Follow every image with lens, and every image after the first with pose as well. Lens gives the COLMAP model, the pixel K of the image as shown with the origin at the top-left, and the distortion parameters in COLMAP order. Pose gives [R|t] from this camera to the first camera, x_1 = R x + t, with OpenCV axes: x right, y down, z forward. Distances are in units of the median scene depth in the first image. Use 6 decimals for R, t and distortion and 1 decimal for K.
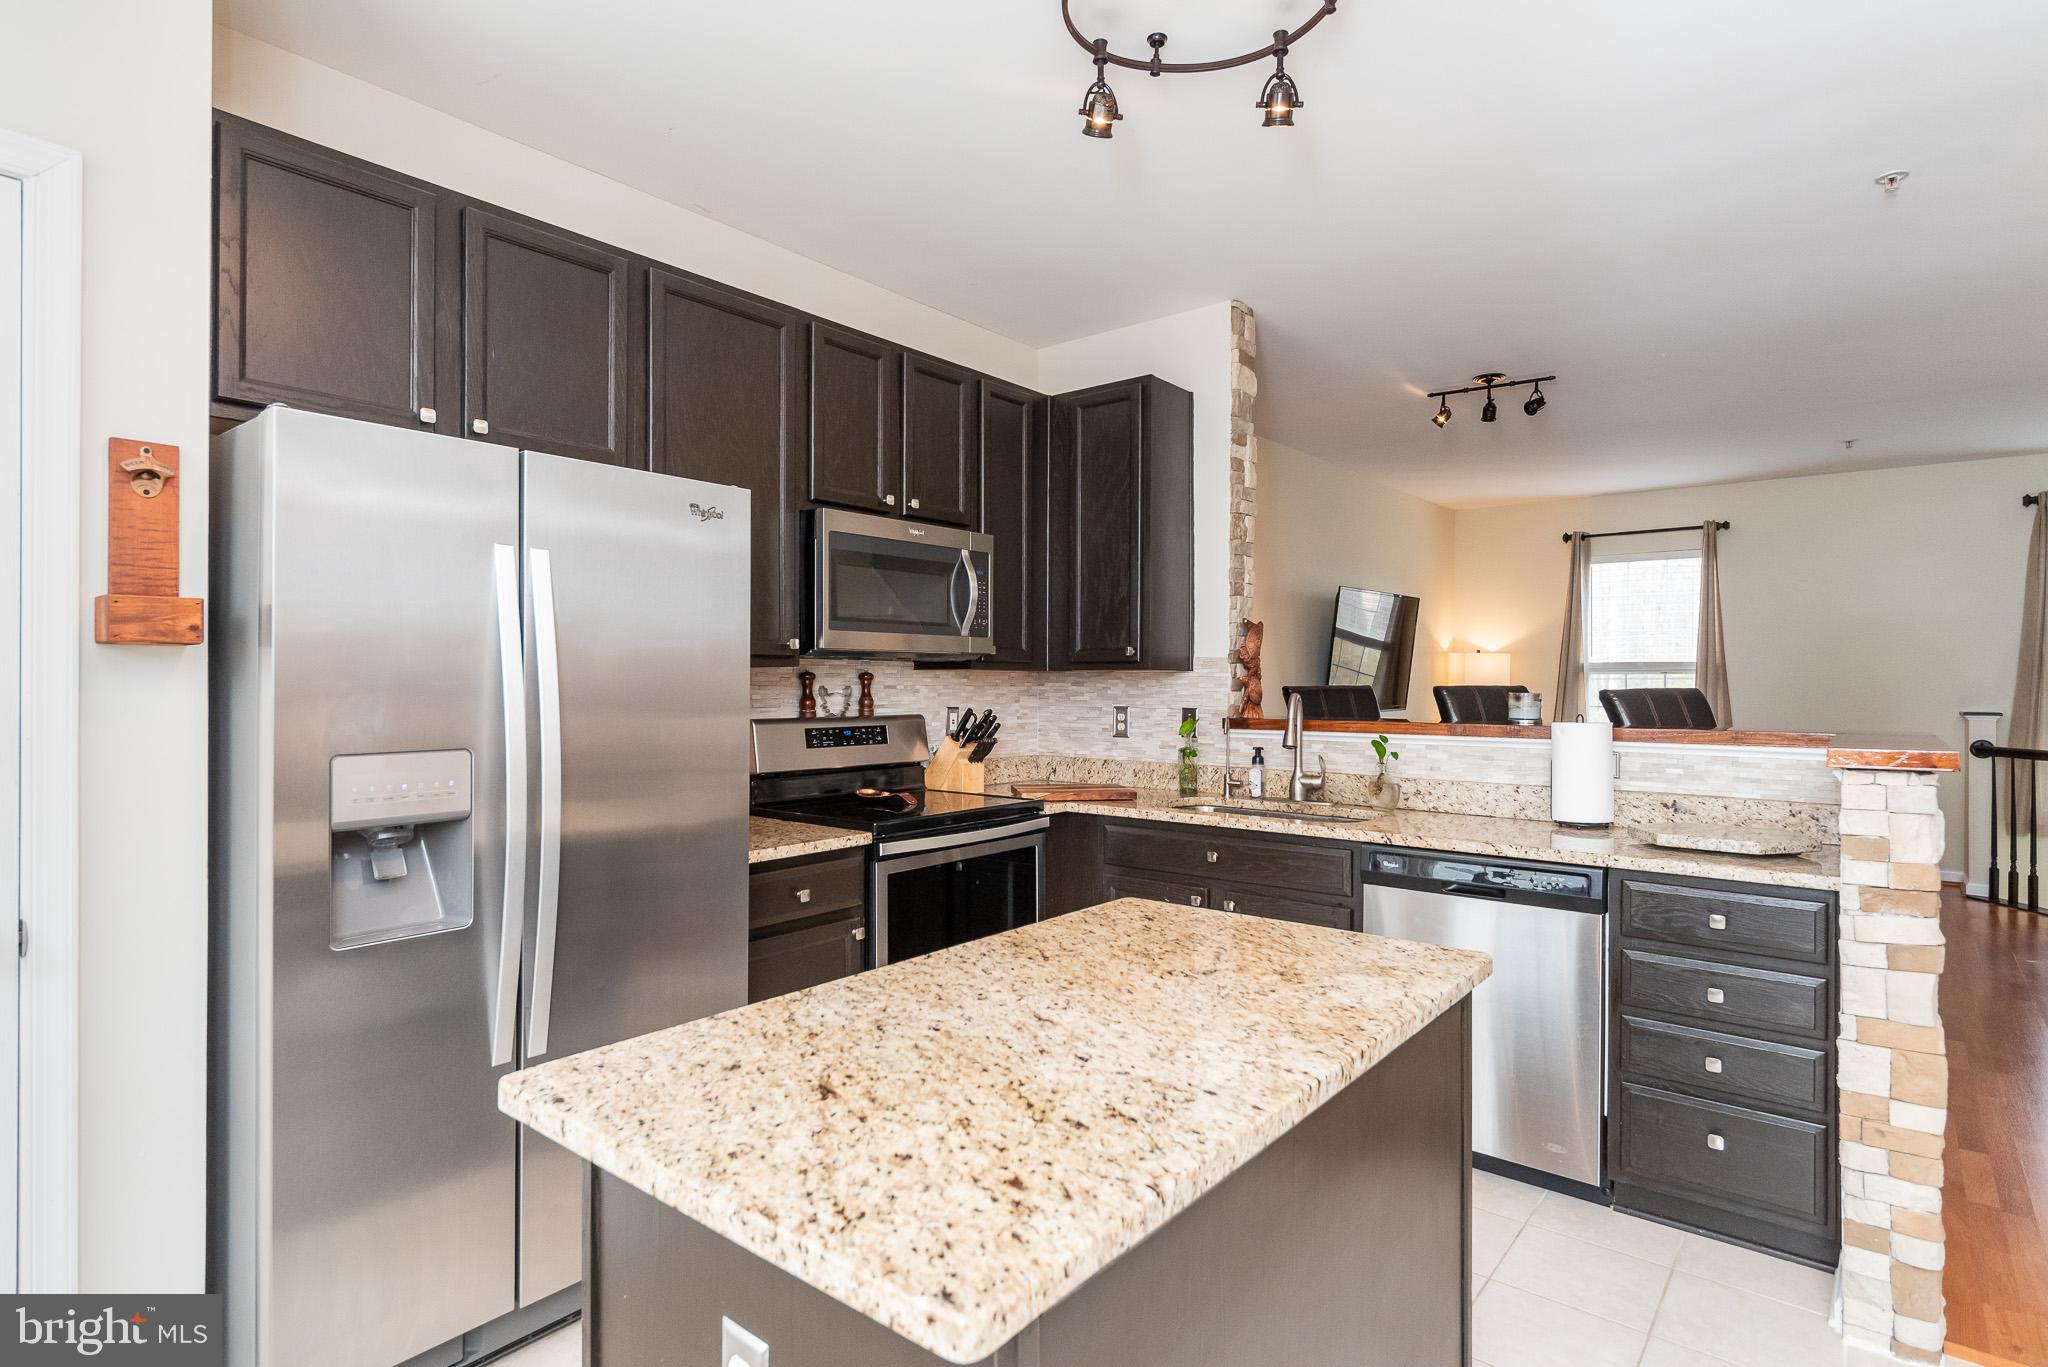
lens RADIAL K [[1045.4, 0, 1016.4], [0, 1045.4, 682.4], [0, 0, 1]] dist [-0.000036, 0.000681]
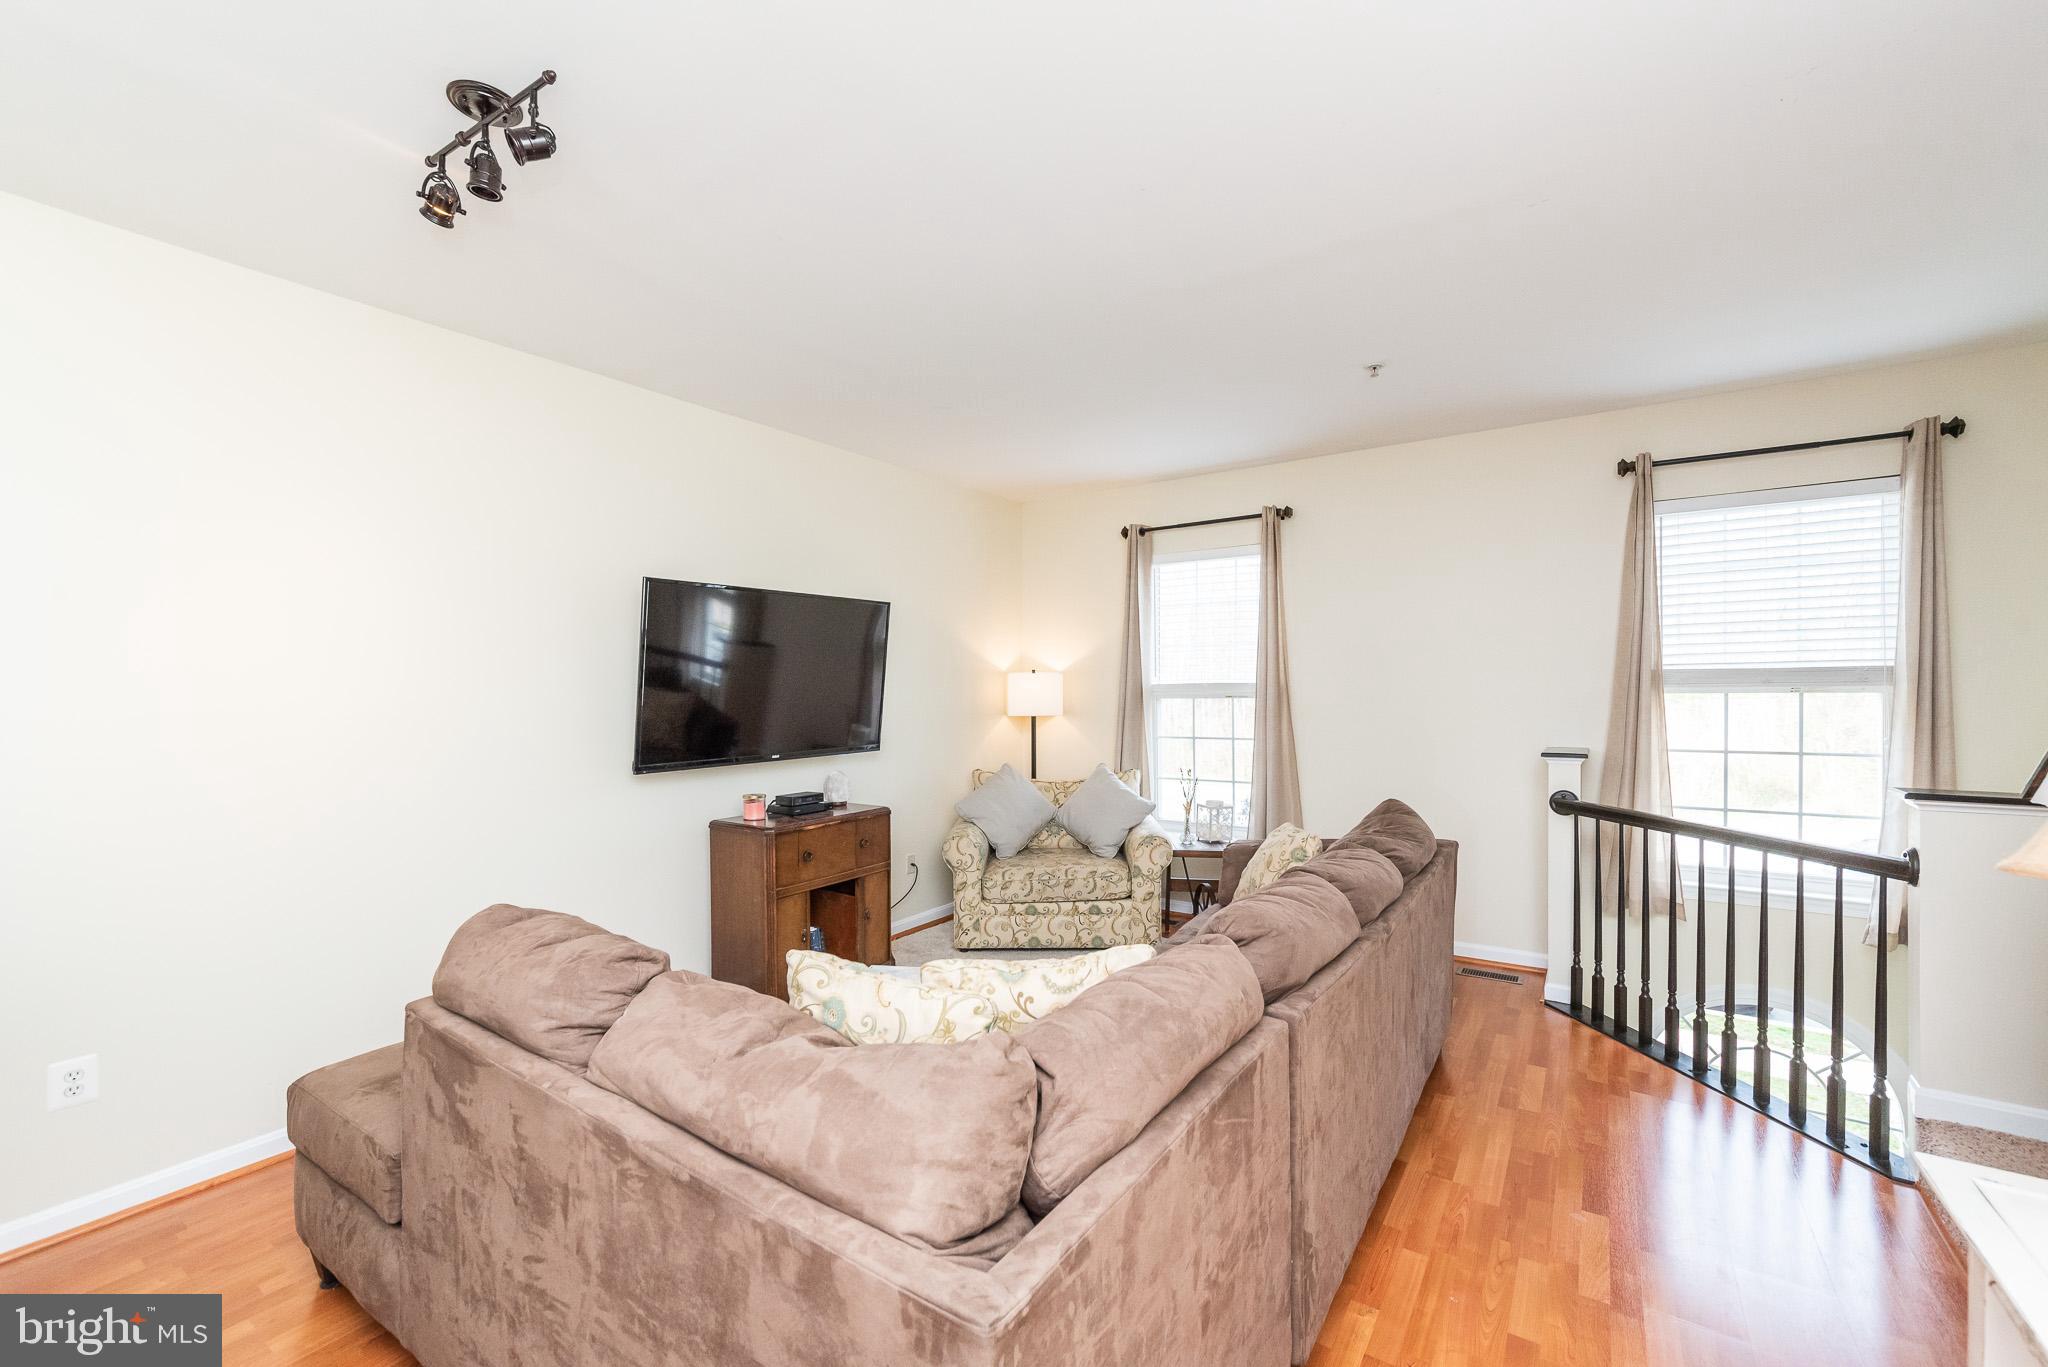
lens RADIAL K [[821.2, 0, 1031.3], [0, 821.2, 695.4], [0, 0, 1]] dist [-0.001249, -0.000010]
pose [[0.996430, -0.009140, 0.083928, 0.953327], [0.008710, 0.999947, 0.005488, -0.034491], [-0.083974, -0.004737, 0.996457, 0.867327]]
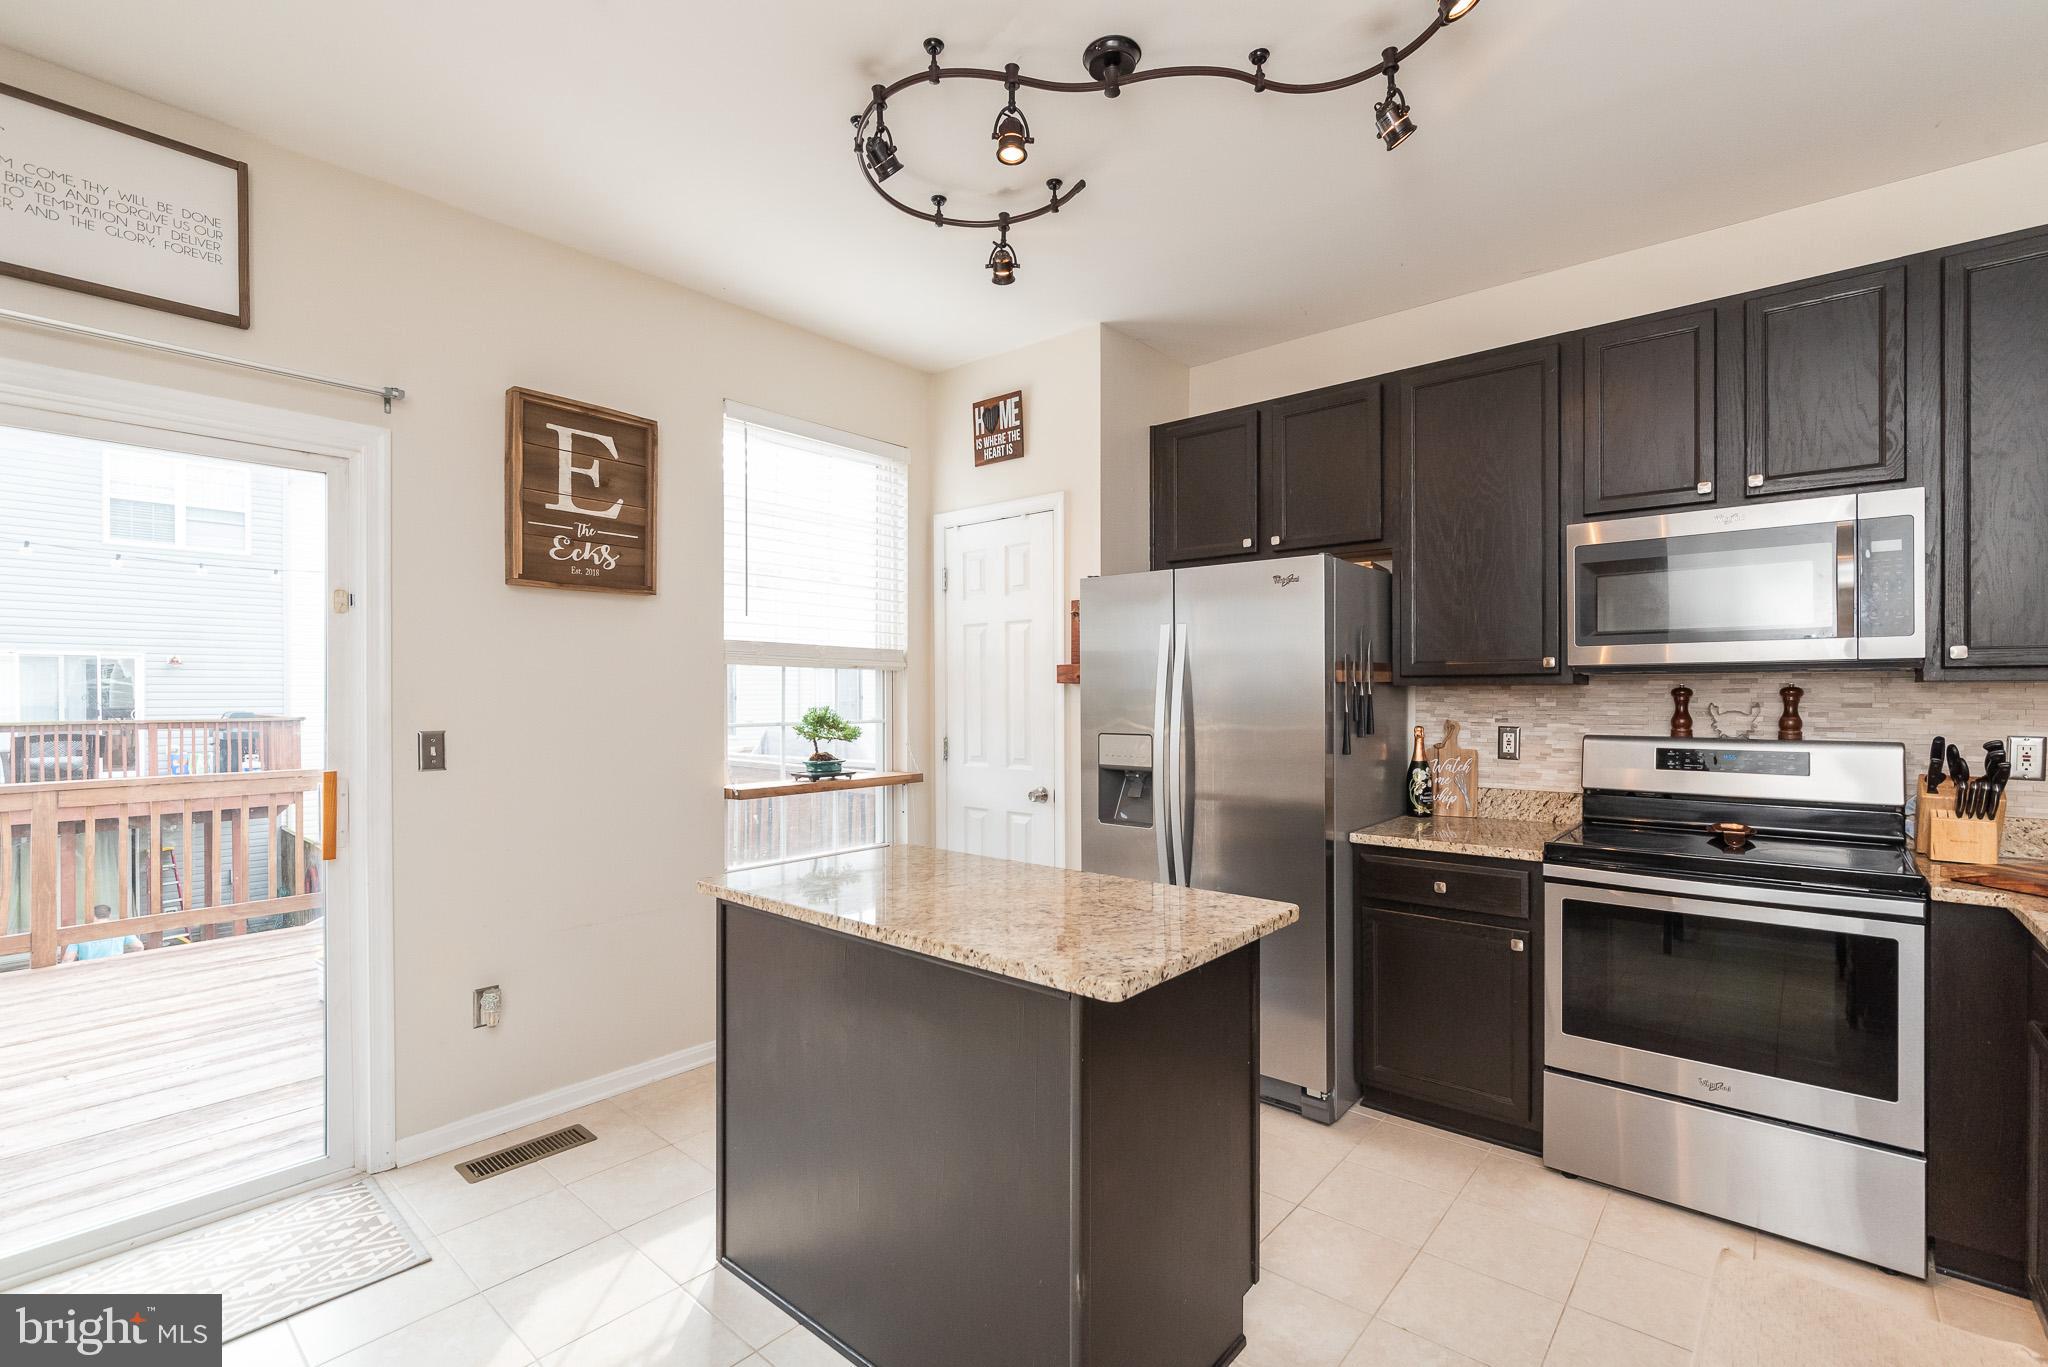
lens RADIAL K [[924.6, 0, 1031.7], [0, 924.6, 688.3], [0, 0, 1]] dist [-0.014440, 0.005177]
pose [[-0.017445, -0.005598, -0.999832, 0.618676], [0.002156, 0.999982, -0.005636, -0.005991], [0.999845, -0.002254, -0.017433, 0.438830]]
